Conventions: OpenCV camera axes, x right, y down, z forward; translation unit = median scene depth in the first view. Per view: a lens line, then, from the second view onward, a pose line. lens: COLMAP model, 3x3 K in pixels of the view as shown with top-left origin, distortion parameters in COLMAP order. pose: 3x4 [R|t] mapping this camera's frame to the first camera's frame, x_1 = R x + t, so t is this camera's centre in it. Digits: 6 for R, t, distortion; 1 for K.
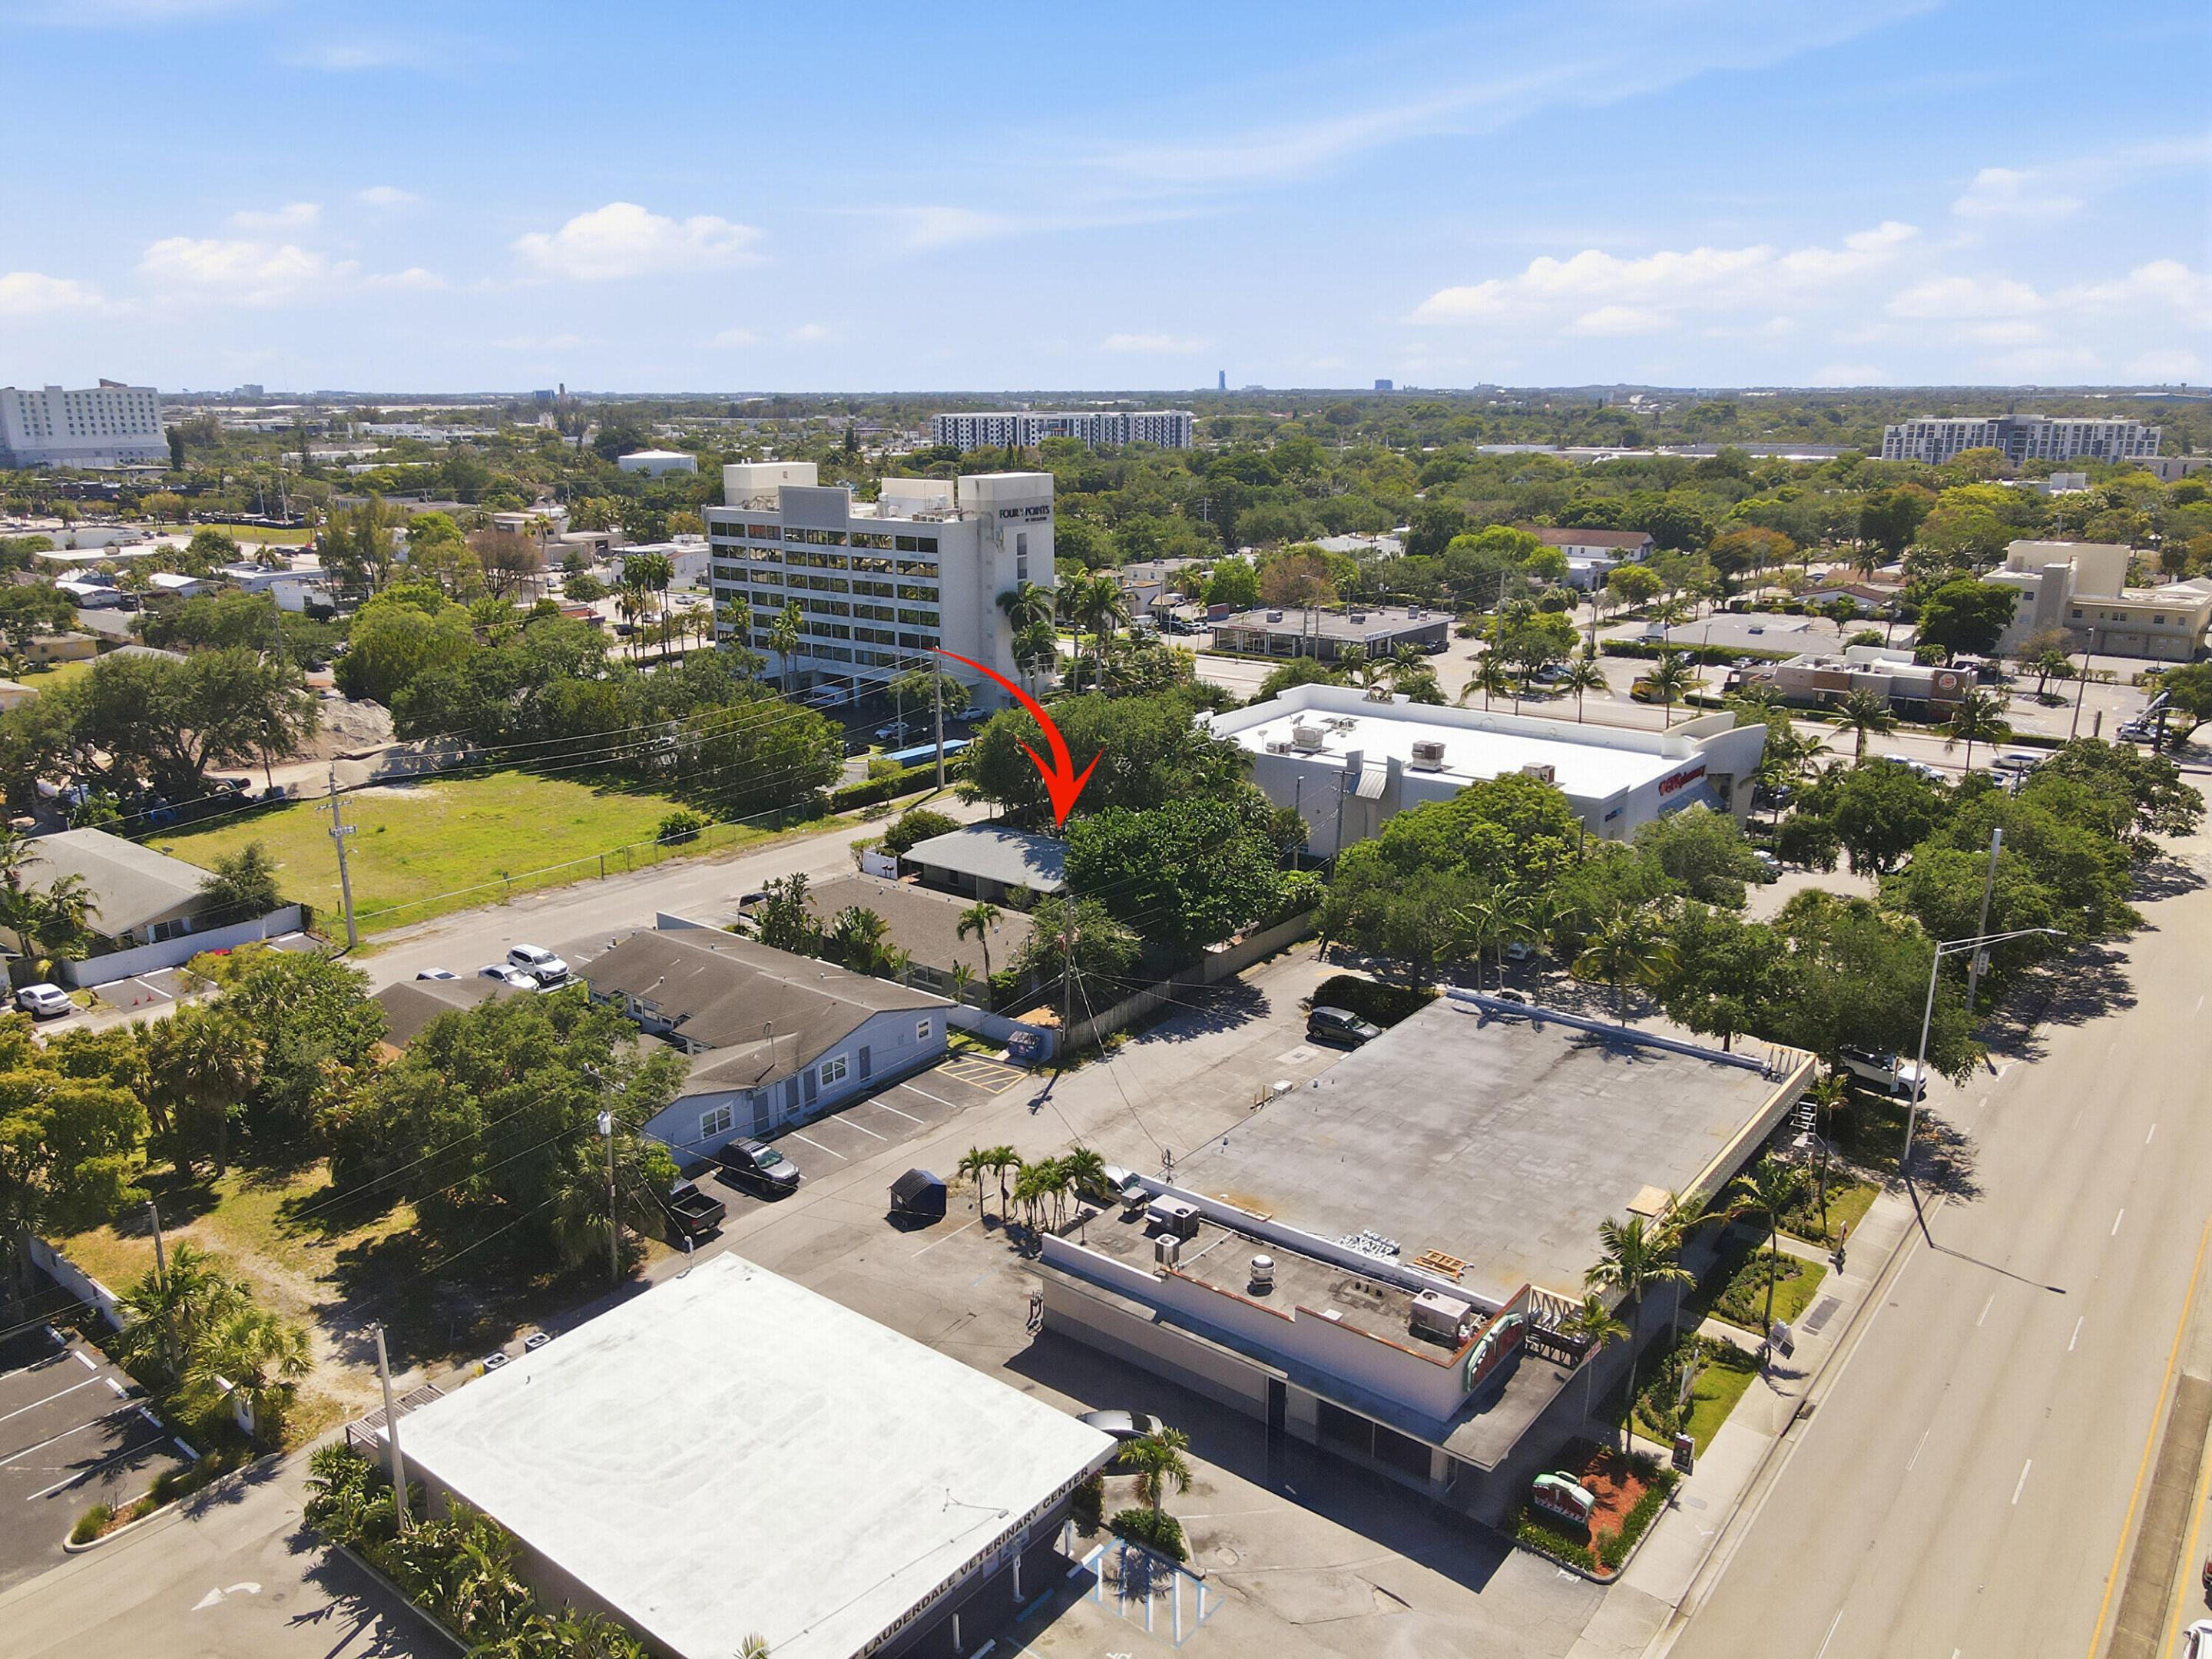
lens RADIAL K [[1605.4, 0, 1102.1], [0, 1605.4, 832.6], [0, 0, 1]] dist [0.005414, 0.008511]
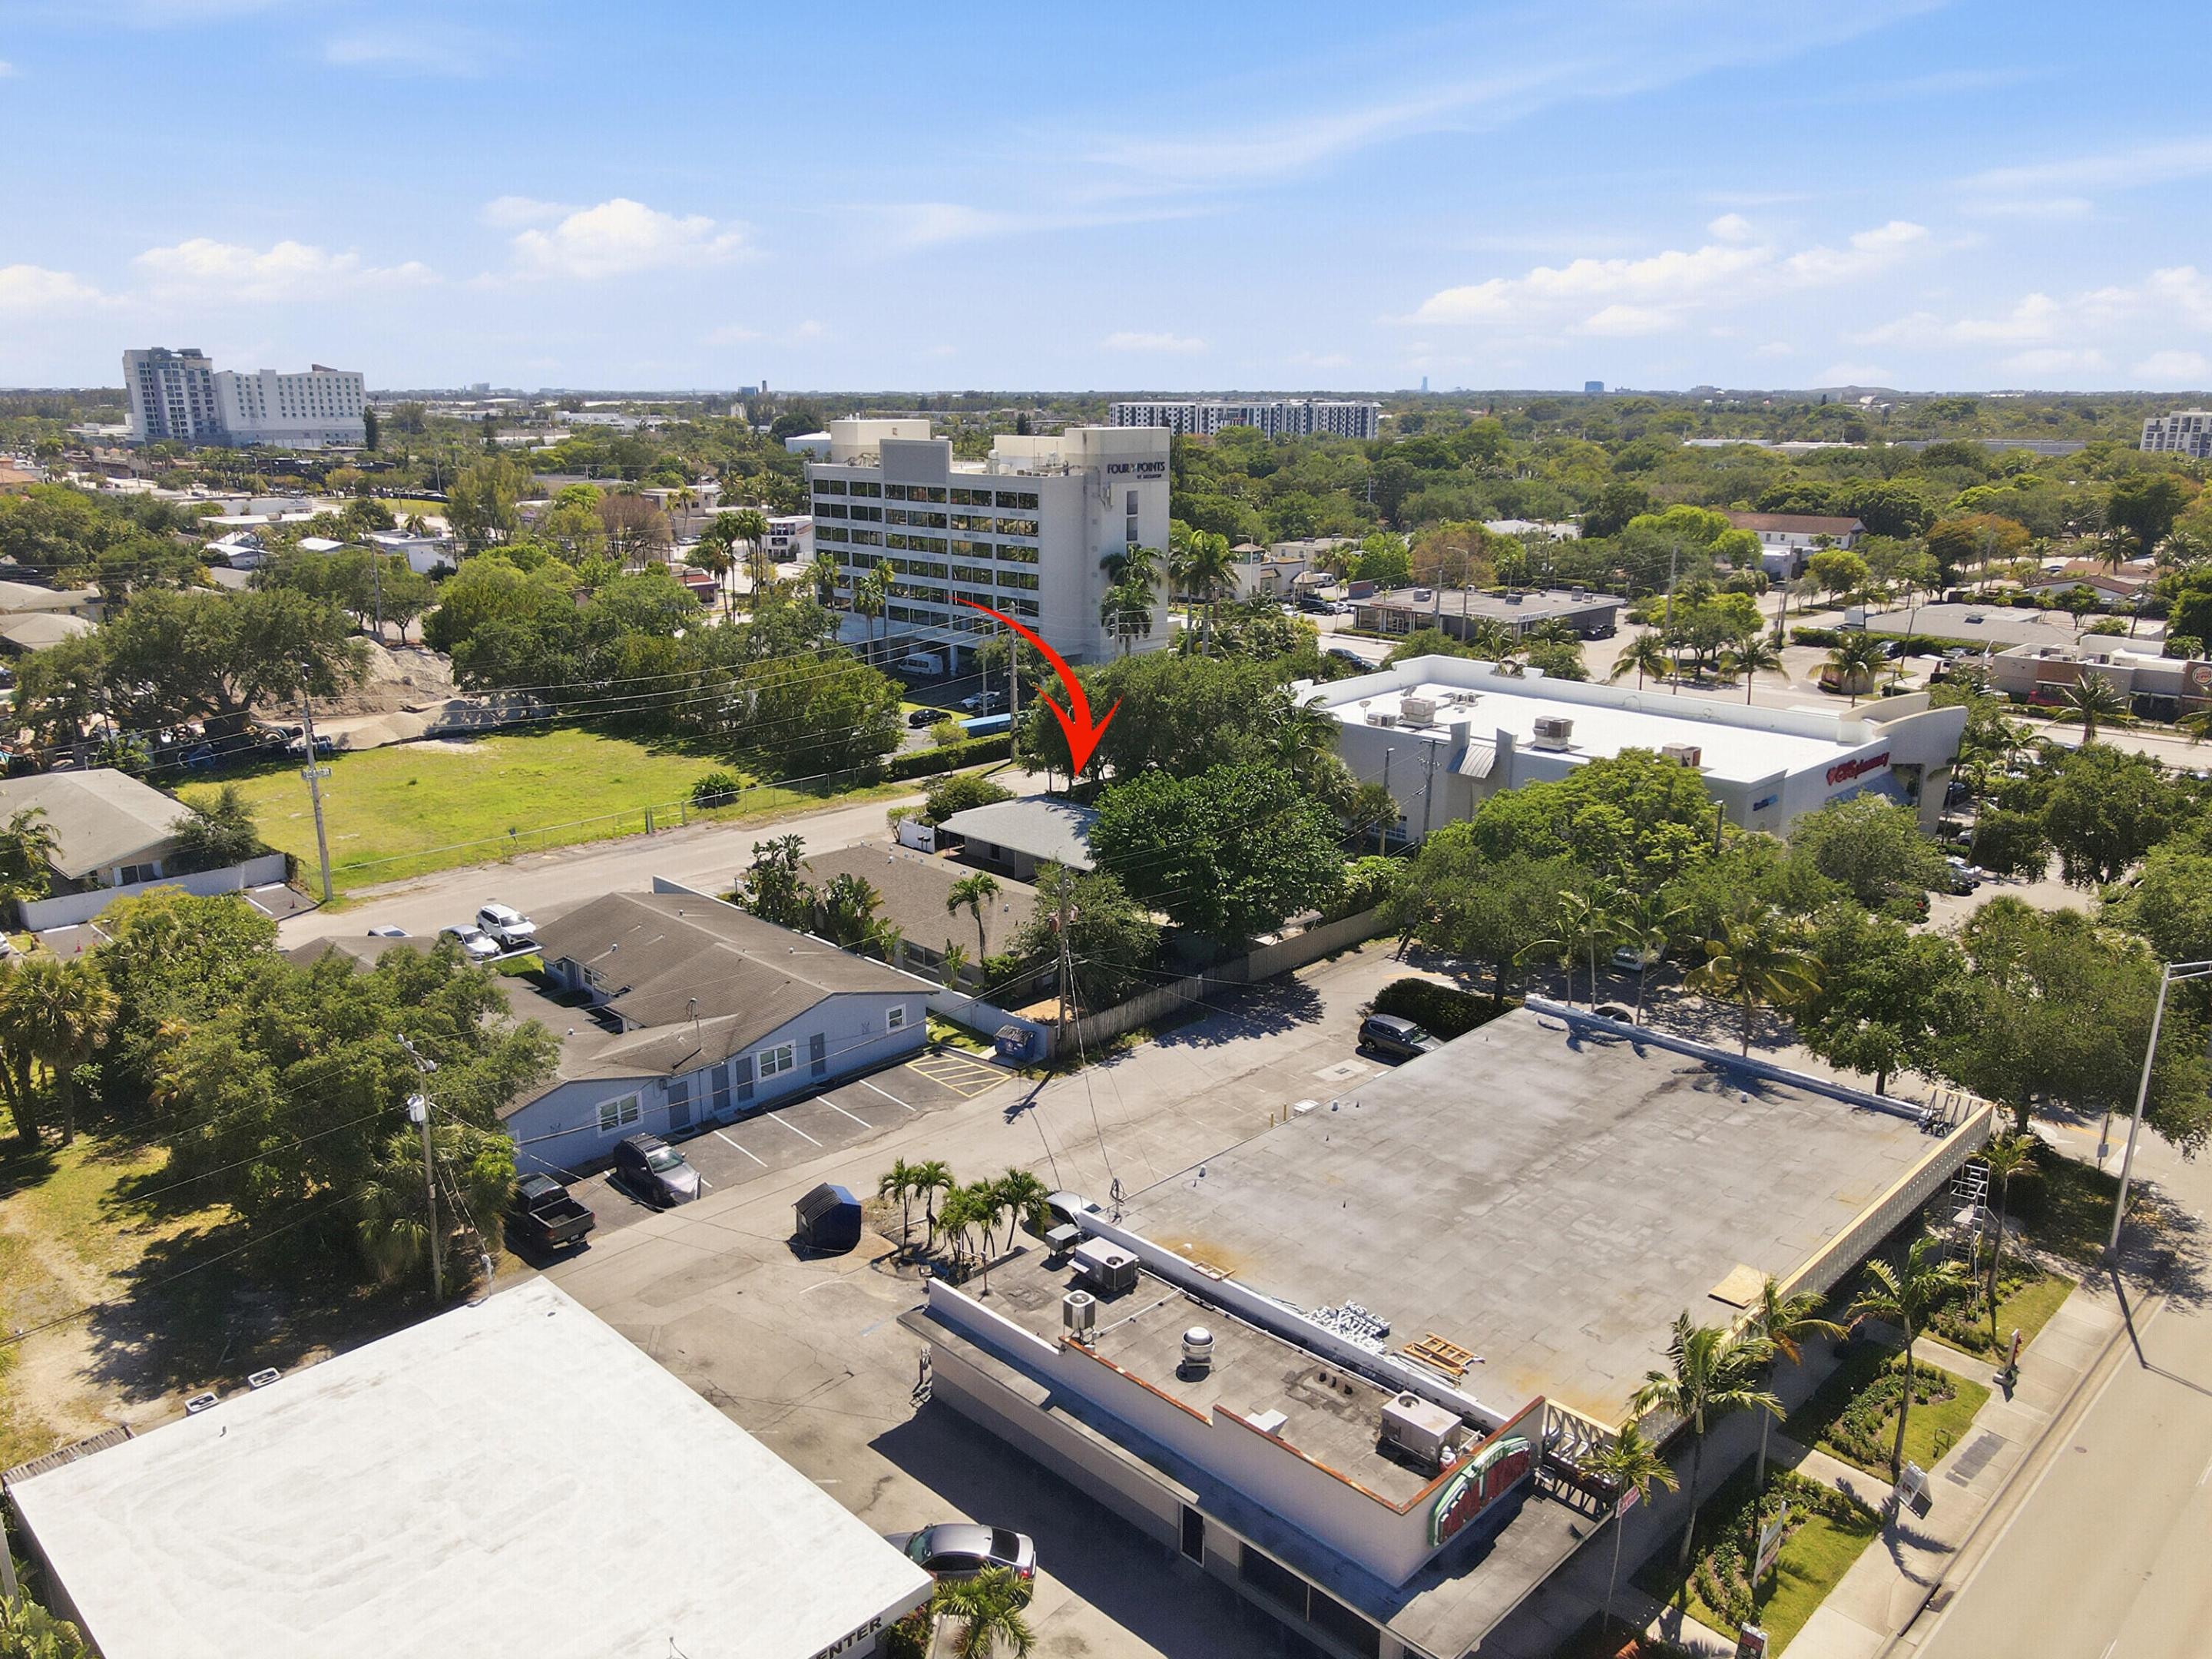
lens RADIAL K [[1615.8, 0, 1100.4], [0, 1615.8, 829.3], [0, 0, 1]] dist [0.014344, -0.006087]
pose [[0.992990, 0.034222, -0.113137, 0.079324], [-0.034617, 0.999399, -0.001531, 0.017550], [0.113017, 0.005436, 0.993578, 0.137832]]
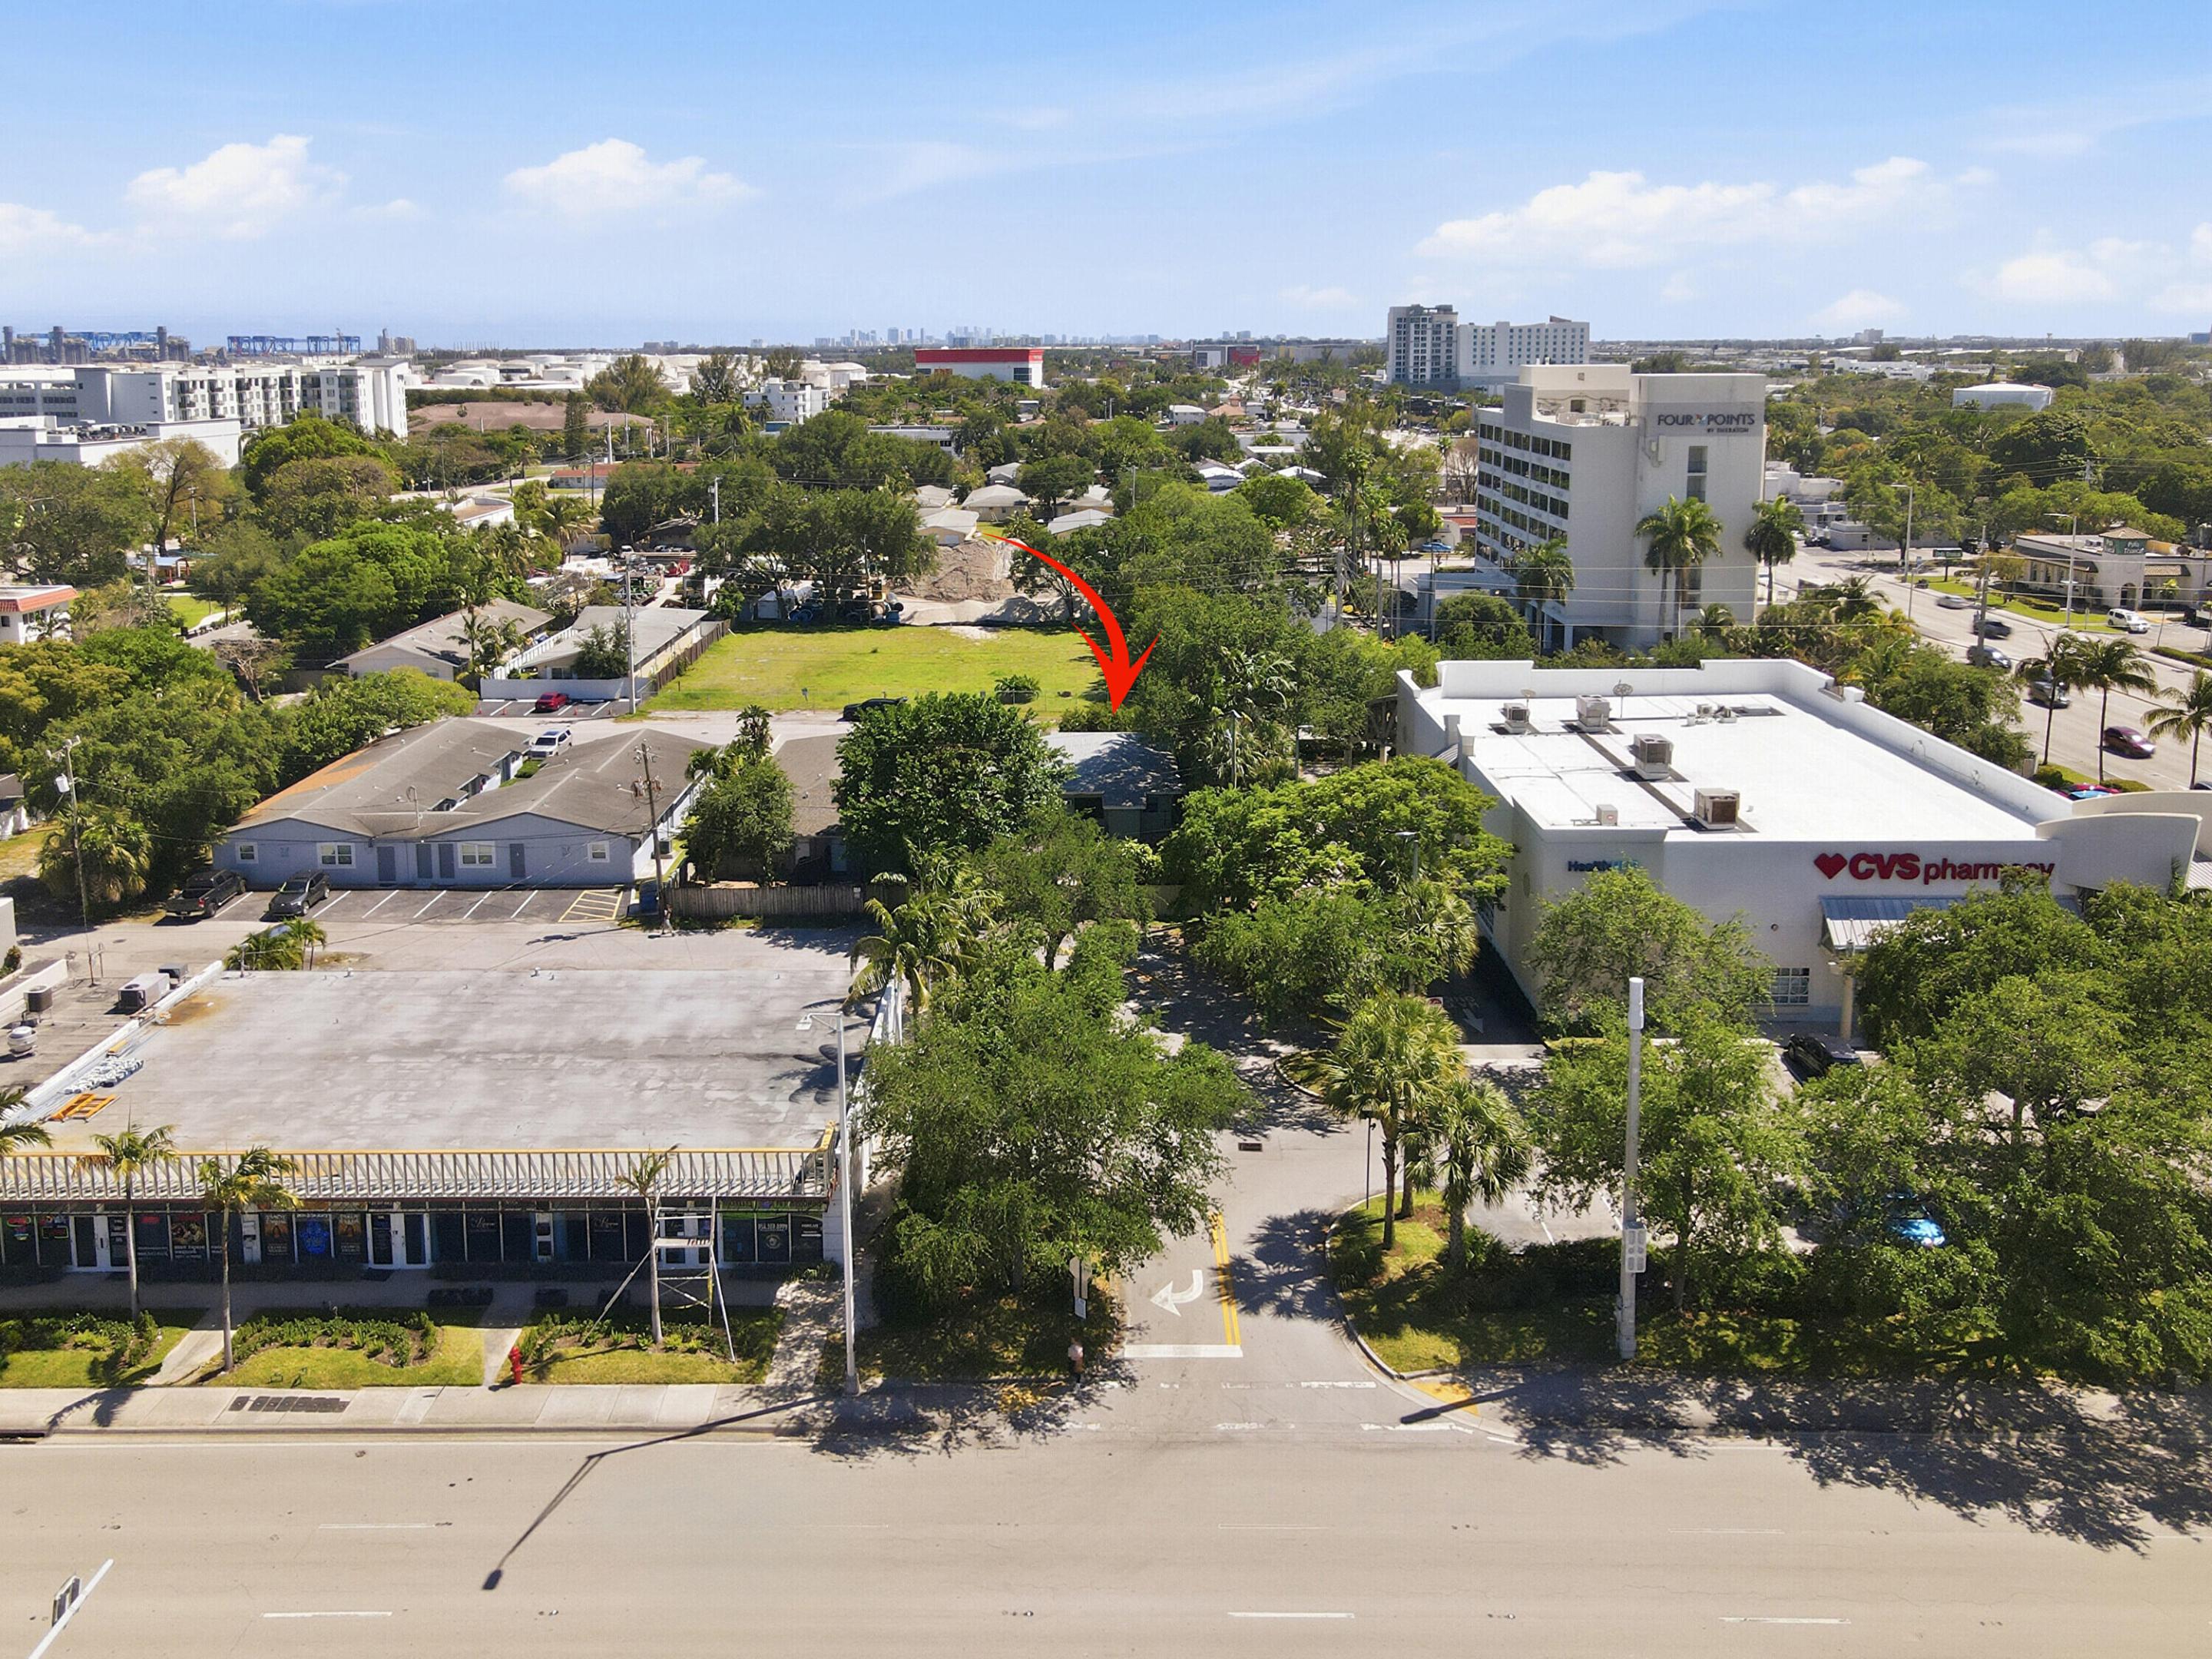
lens RADIAL K [[1710.6, 0, 1101.7], [0, 1710.6, 539.6], [0, 0, 1]] dist [0.009073, 0.002703]
pose [[0.619338, 0.089866, -0.779965, 0.785861], [-0.205685, 0.977303, -0.050722, -0.067614], [0.757703, 0.191841, 0.623765, 0.469108]]
